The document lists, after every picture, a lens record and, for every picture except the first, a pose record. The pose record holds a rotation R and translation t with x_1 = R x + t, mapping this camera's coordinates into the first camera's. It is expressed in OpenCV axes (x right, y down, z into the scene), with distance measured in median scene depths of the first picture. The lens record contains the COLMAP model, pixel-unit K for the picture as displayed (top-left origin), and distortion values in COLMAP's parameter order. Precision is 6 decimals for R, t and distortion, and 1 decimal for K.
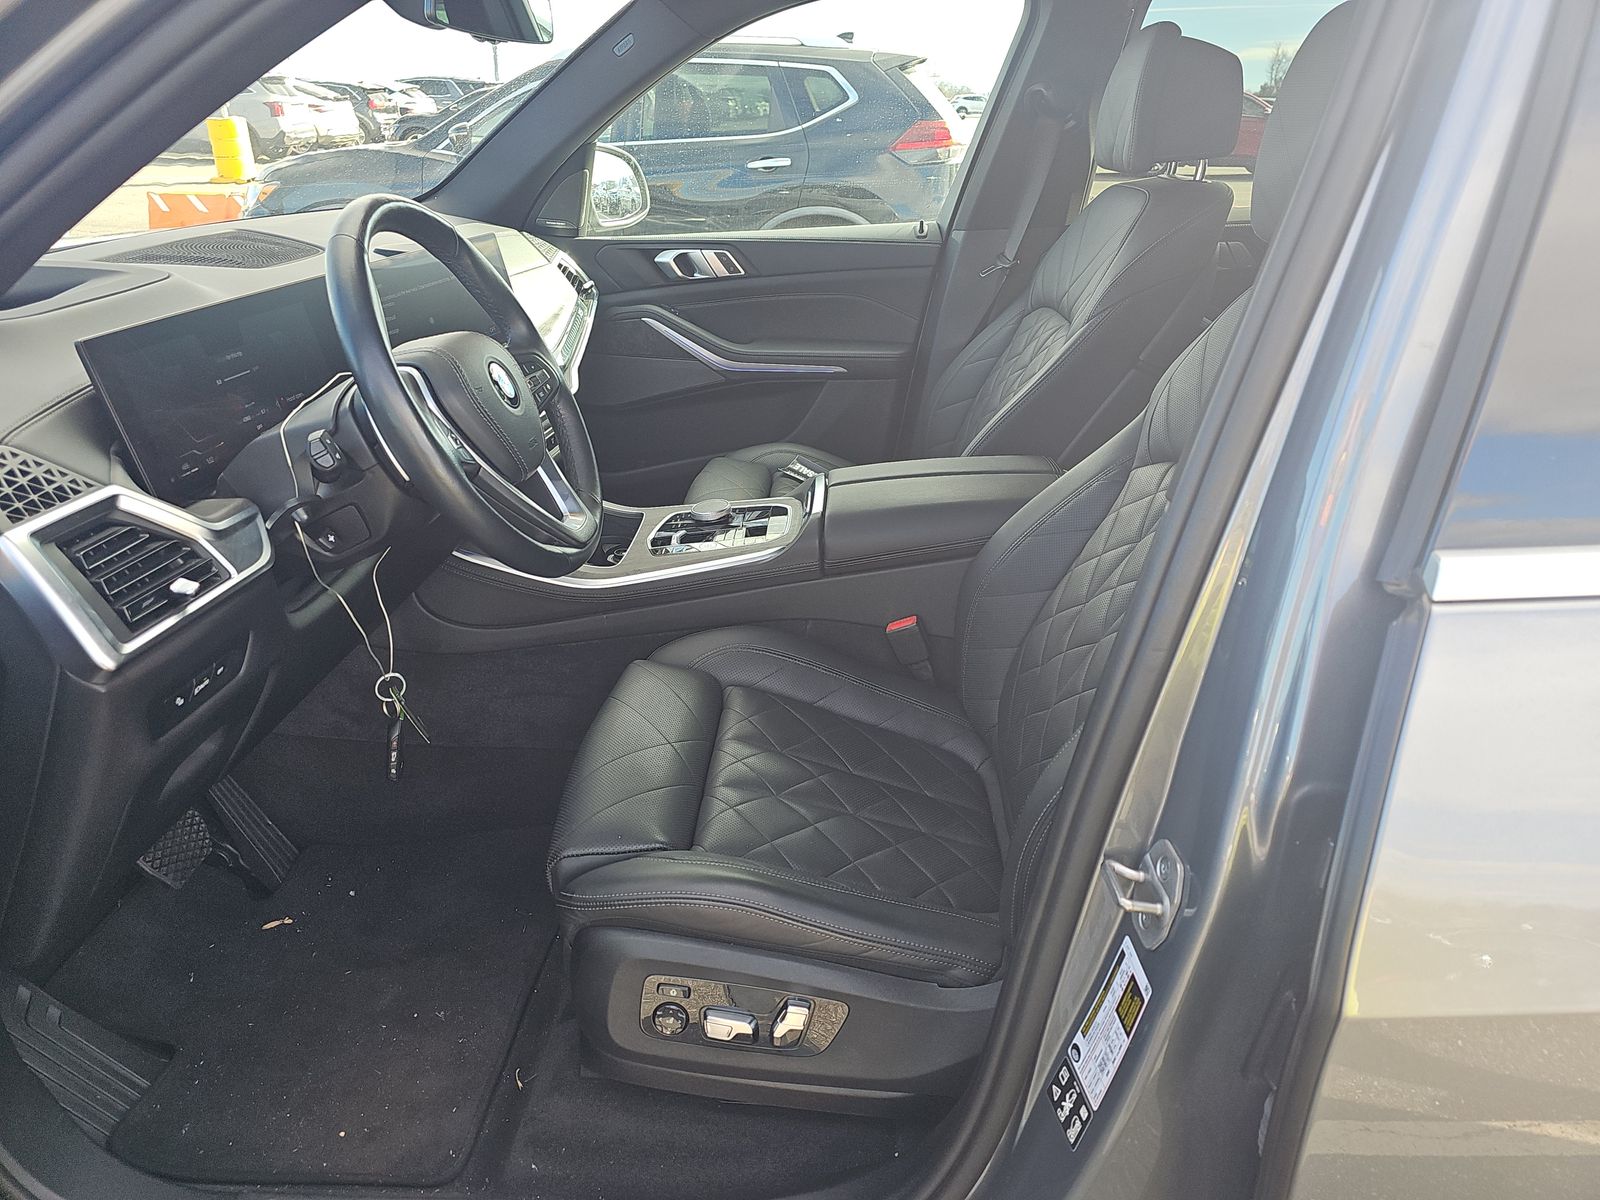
lens RADIAL K [[1061.0, 0, 793.9], [0, 1061.0, 597.0], [0, 0, 1]] dist [0.026128, -0.031336]
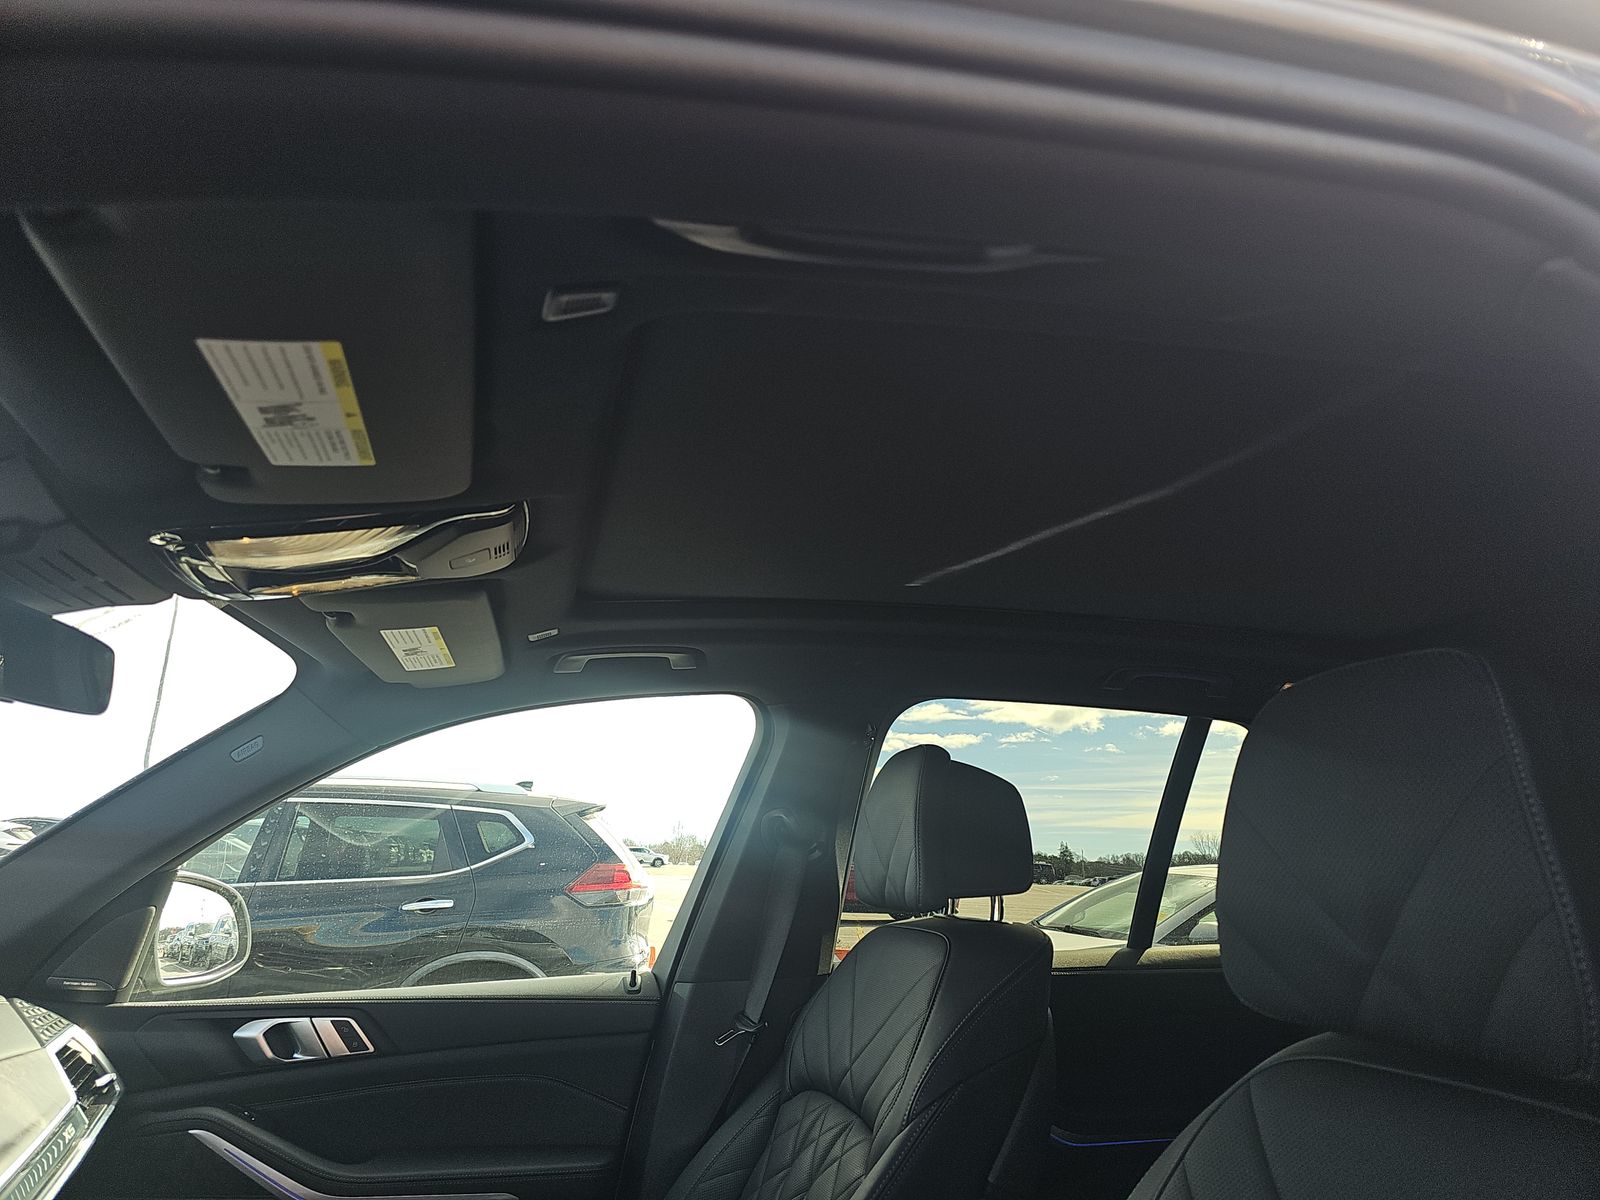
lens RADIAL K [[1065.0, 0, 823.6], [0, 1065.0, 597.4], [0, 0, 1]] dist [0.085059, -0.058007]
pose [[0.950096, 0.096544, 0.296642, -0.006623], [0.107938, 0.790436, -0.602960, -0.075236], [-0.292689, 0.604889, 0.740569, 0.201240]]
